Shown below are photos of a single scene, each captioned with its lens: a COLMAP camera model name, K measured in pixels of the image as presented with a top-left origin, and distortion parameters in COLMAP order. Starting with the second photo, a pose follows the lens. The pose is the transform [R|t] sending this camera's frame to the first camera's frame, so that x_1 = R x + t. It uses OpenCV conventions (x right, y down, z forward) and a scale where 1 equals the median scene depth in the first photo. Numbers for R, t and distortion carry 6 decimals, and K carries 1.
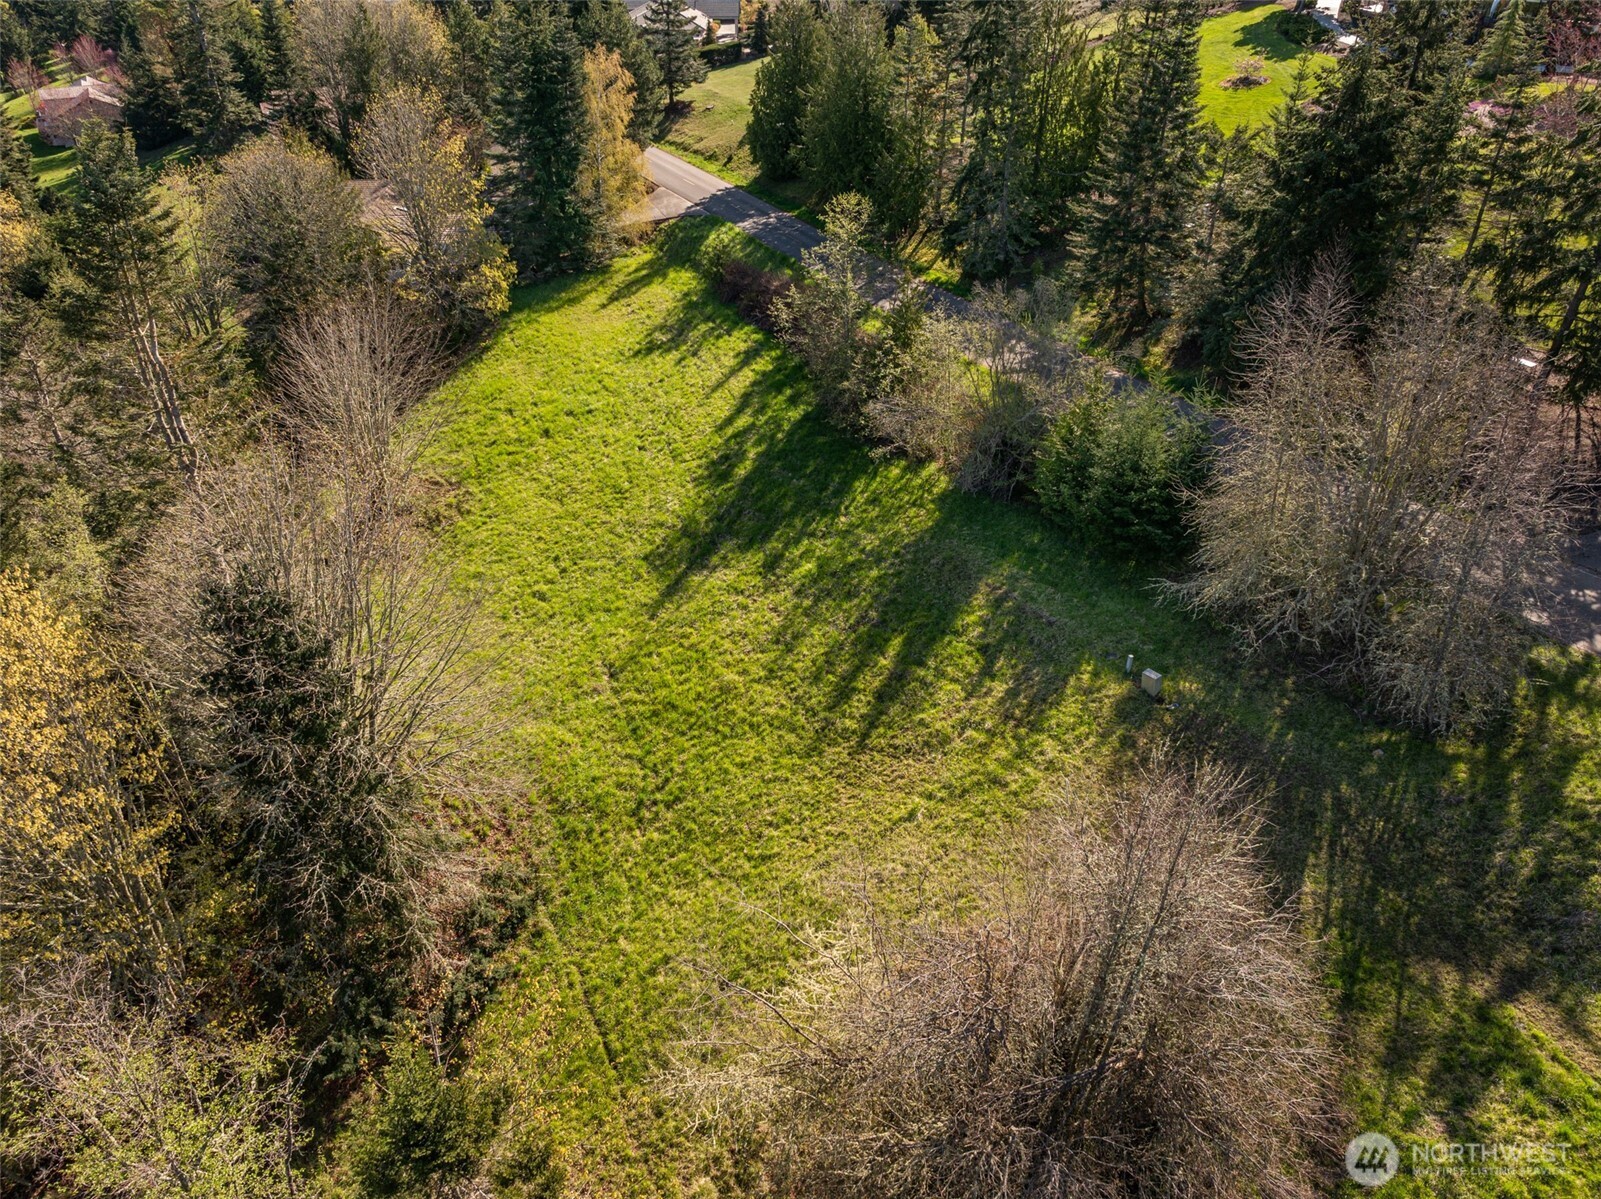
lens RADIAL K [[1148.1, 0, 811.2], [0, 1148.1, 607.4], [0, 0, 1]] dist [-0.032152, 0.022680]
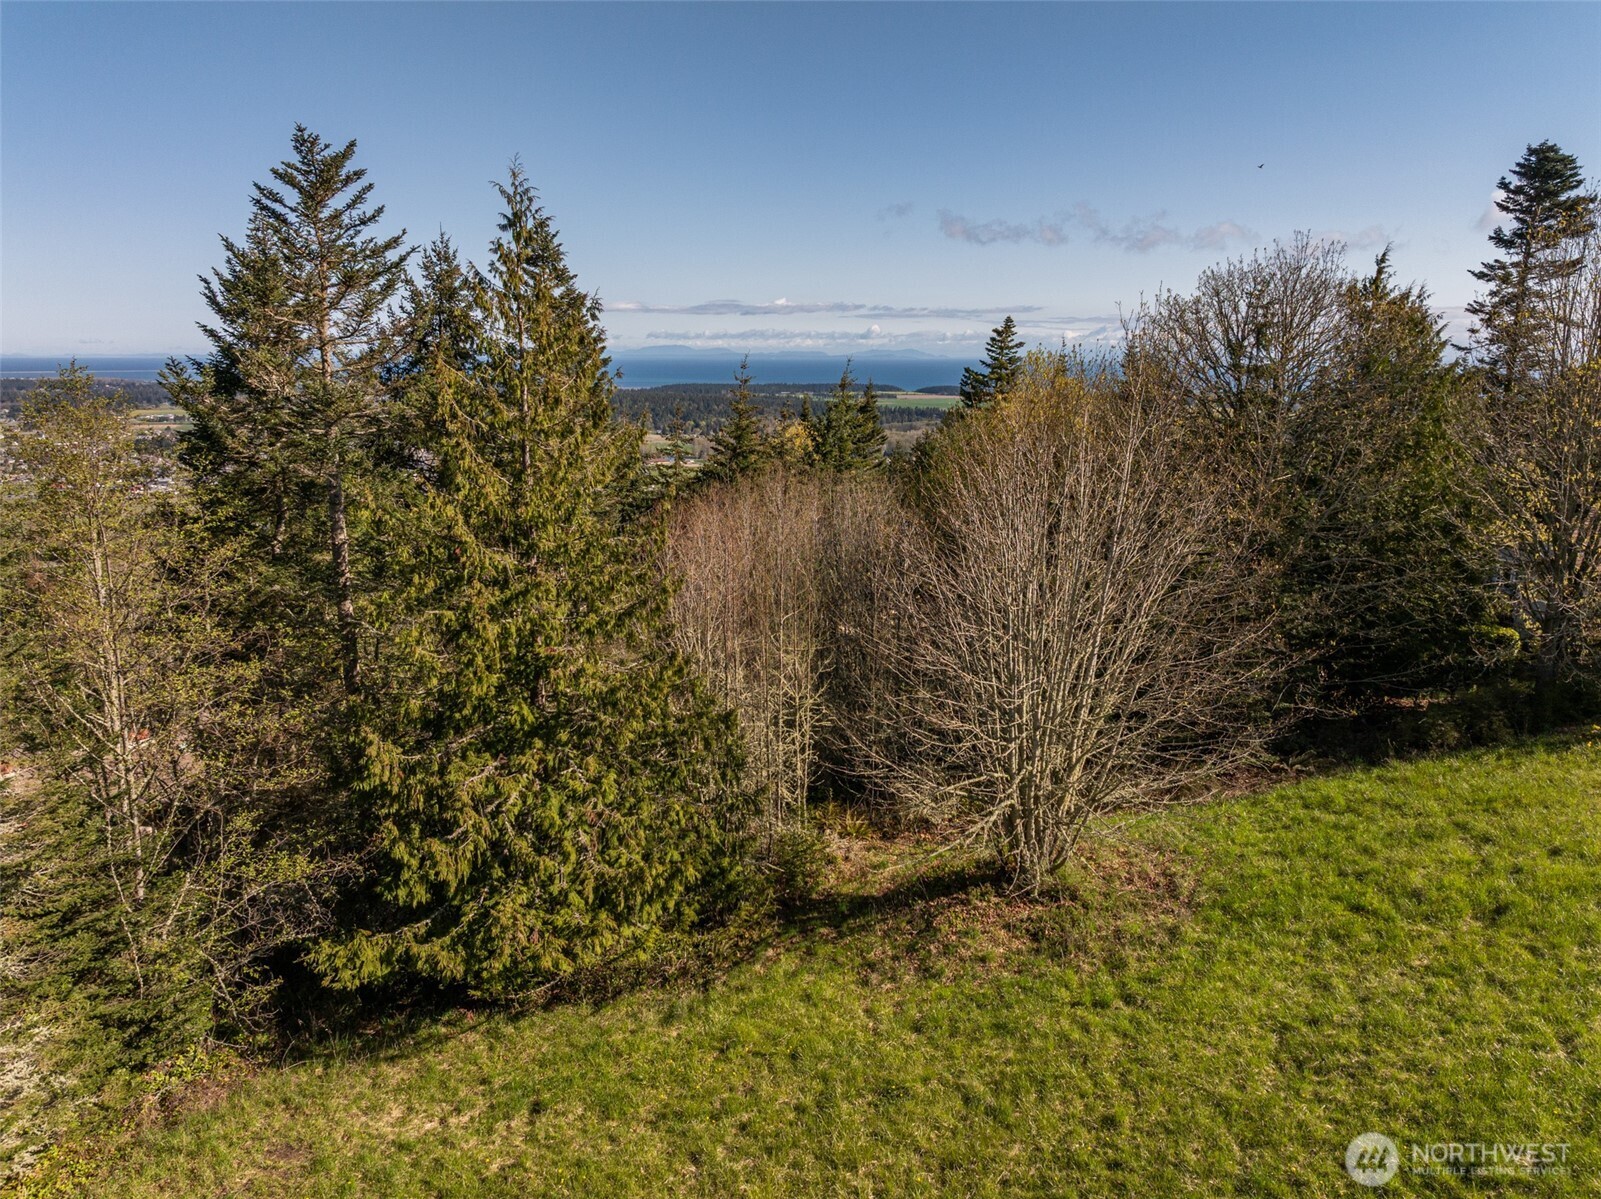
lens RADIAL K [[1148.1, 0, 806.6], [0, 1148.1, 598.2], [0, 0, 1]] dist [-0.032152, 0.022680]
pose [[0.379637, 0.200073, -0.903242, -0.019765], [-0.529681, 0.847478, -0.034907, -0.138938], [0.758494, 0.491683, 0.427709, 0.813155]]
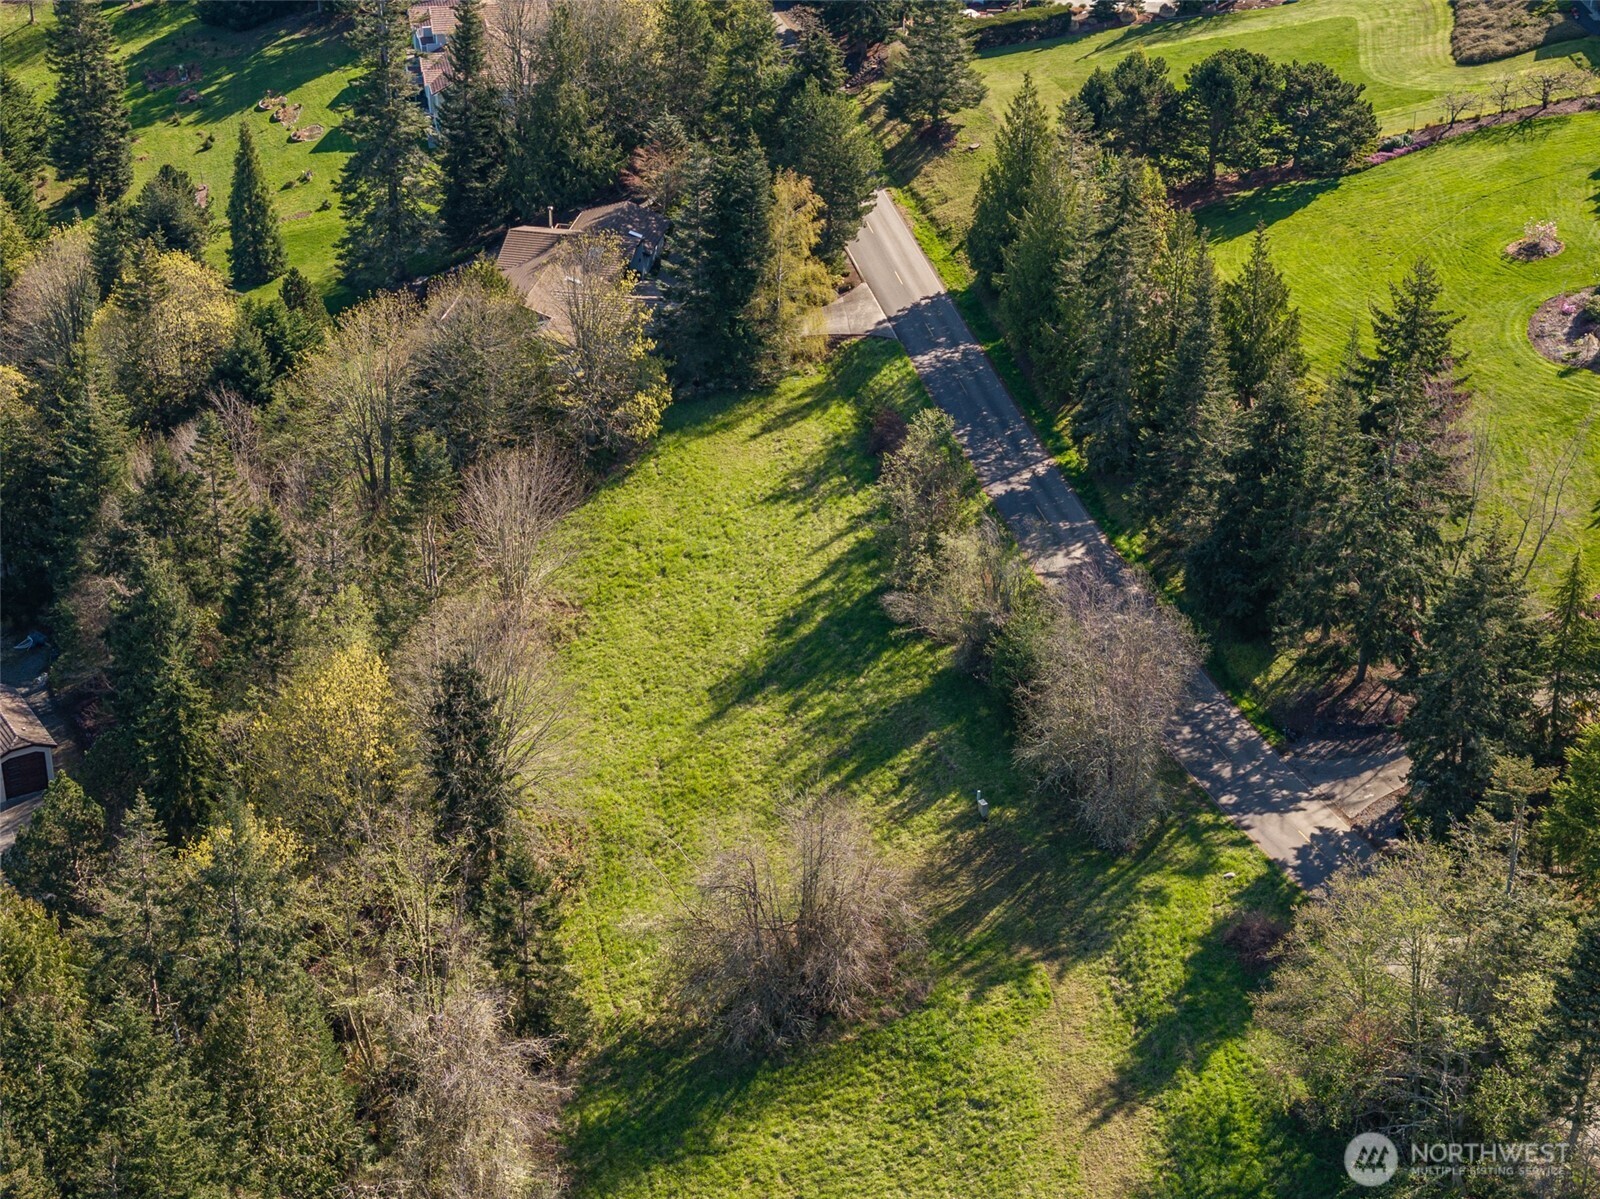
lens RADIAL K [[3487.2, 0, 796.8], [0, 3487.2, 603.6], [0, 0, 1]] dist [0.026745, 0.000000]
pose [[0.961698, 0.130154, -0.241239, 0.904680], [-0.153415, 0.984901, -0.080215, 0.164786], [0.227156, 0.114153, 0.967145, -2.838309]]
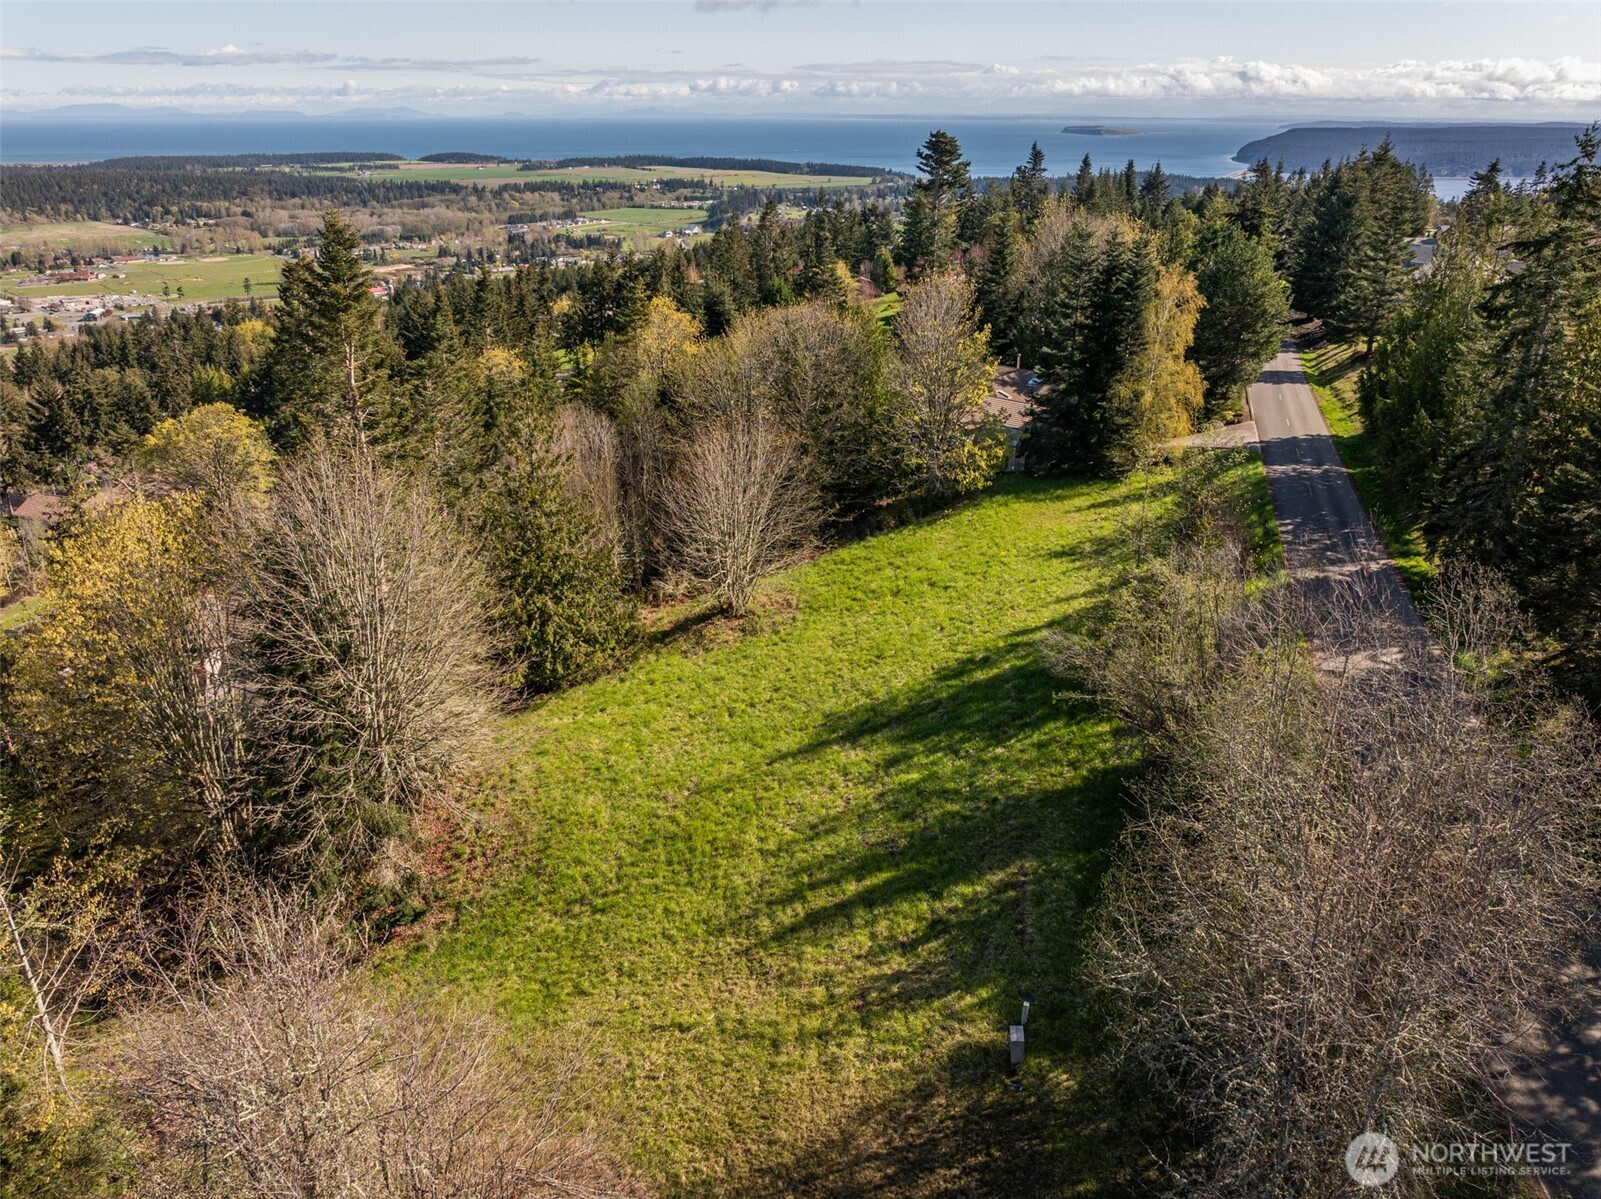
lens RADIAL K [[1148.1, 0, 795.7], [0, 1148.1, 597.6], [0, 0, 1]] dist [-0.032152, 0.022680]
pose [[0.708366, 0.279954, -0.647953, 0.466447], [-0.400828, 0.915153, -0.042799, -0.086616], [0.580994, 0.290036, 0.760477, 0.215739]]
